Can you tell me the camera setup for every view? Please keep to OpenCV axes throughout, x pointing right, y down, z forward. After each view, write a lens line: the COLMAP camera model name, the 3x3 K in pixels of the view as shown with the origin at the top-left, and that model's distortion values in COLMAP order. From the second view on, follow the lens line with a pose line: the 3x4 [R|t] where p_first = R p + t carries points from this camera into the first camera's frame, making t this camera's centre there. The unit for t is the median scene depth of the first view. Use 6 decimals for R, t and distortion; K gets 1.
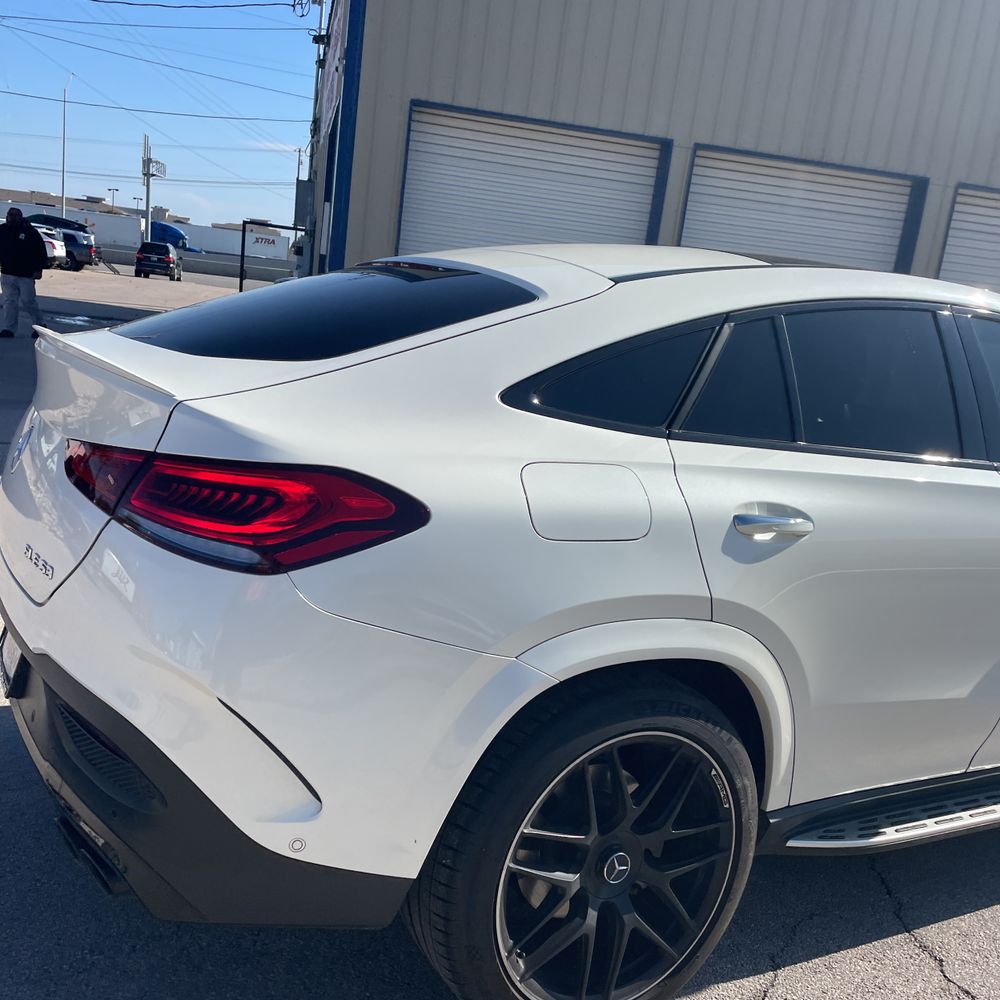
lens RADIAL K [[1007.5, 0, 485.4], [0, 1007.5, 493.2], [0, 0, 1]] dist [0.099287, -0.136590]
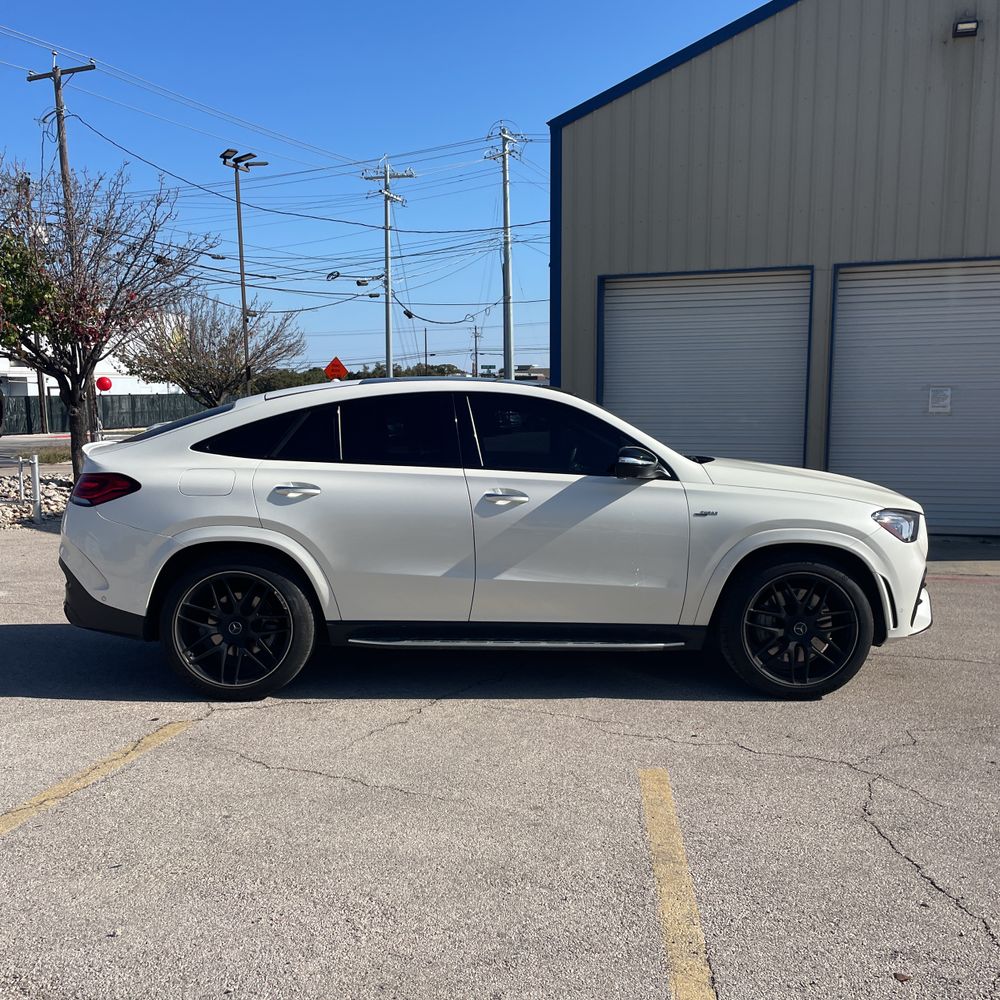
lens RADIAL K [[1004.2, 0, 499.3], [0, 1004.2, 506.9], [0, 0, 1]] dist [0.104934, -0.155488]
pose [[0.874340, -0.069738, -0.480277, 1.851339], [0.009648, 0.991924, -0.126467, 0.377173], [0.485218, 0.105941, 0.867952, -0.857946]]
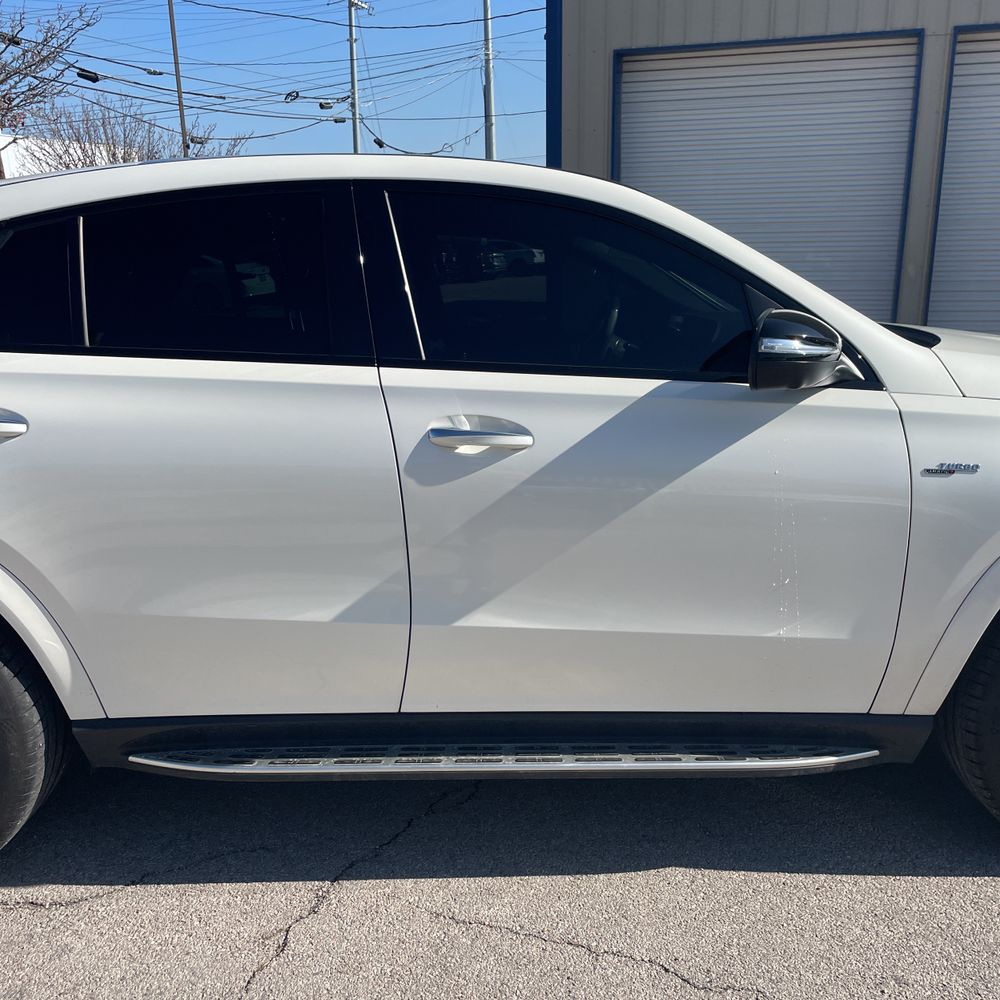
lens RADIAL K [[1004.2, 0, 499.3], [0, 1004.2, 506.9], [0, 0, 1]] dist [0.104934, -0.155488]
pose [[0.880701, -0.007746, -0.473610, 1.206849], [0.020762, 0.999537, 0.022260, 0.097855], [0.473218, -0.029437, 0.880453, 0.354311]]
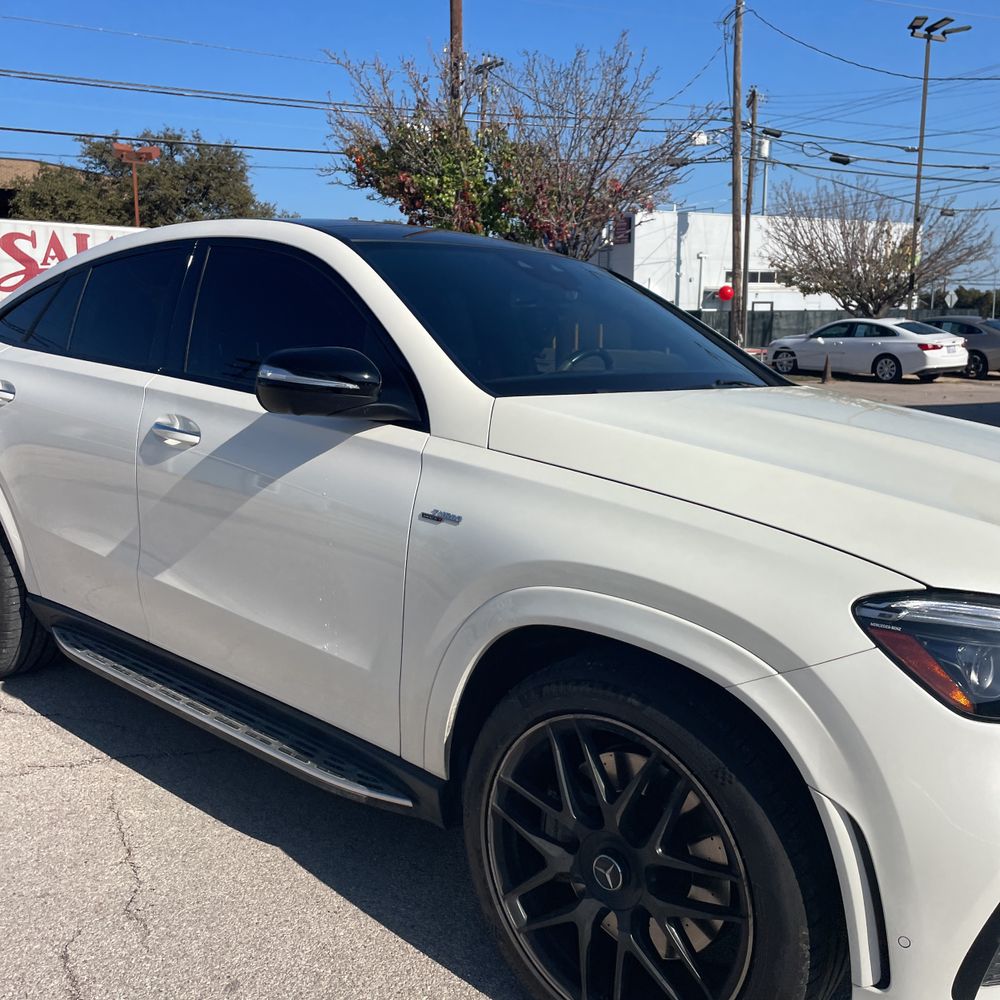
lens RADIAL K [[993.6, 0, 486.3], [0, 993.6, 489.1], [0, 0, 1]] dist [0.097493, -0.122349]
pose [[0.331692, 0.049694, -0.942078, 2.058889], [-0.163179, 0.986582, -0.005411, 0.062768], [0.929168, 0.155522, 0.335350, 1.194011]]
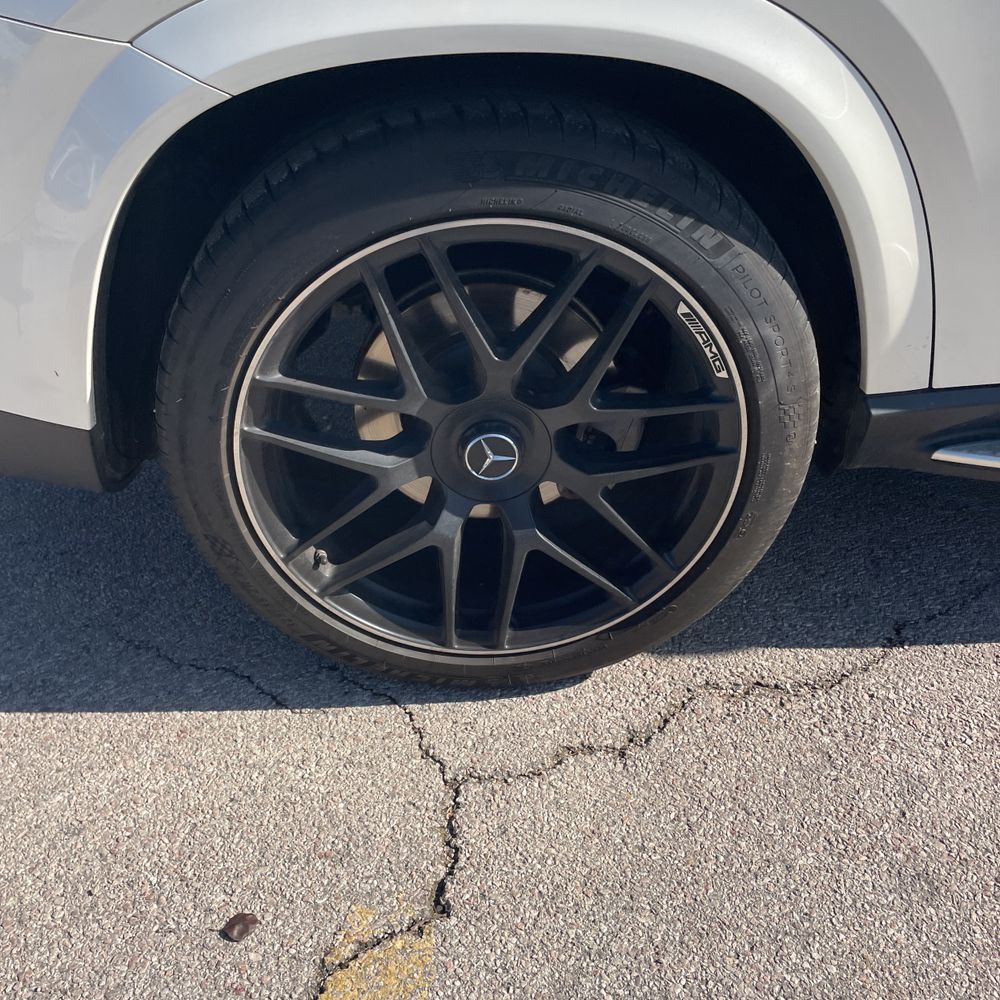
lens RADIAL K [[1007.5, 0, 485.4], [0, 1007.5, 493.2], [0, 0, 1]] dist [0.099287, -0.136590]
pose [[0.876341, 0.148998, -0.458068, 0.379318], [0.057409, 0.911872, 0.406440, 0.144420], [0.478258, -0.382477, 0.790557, 0.509735]]
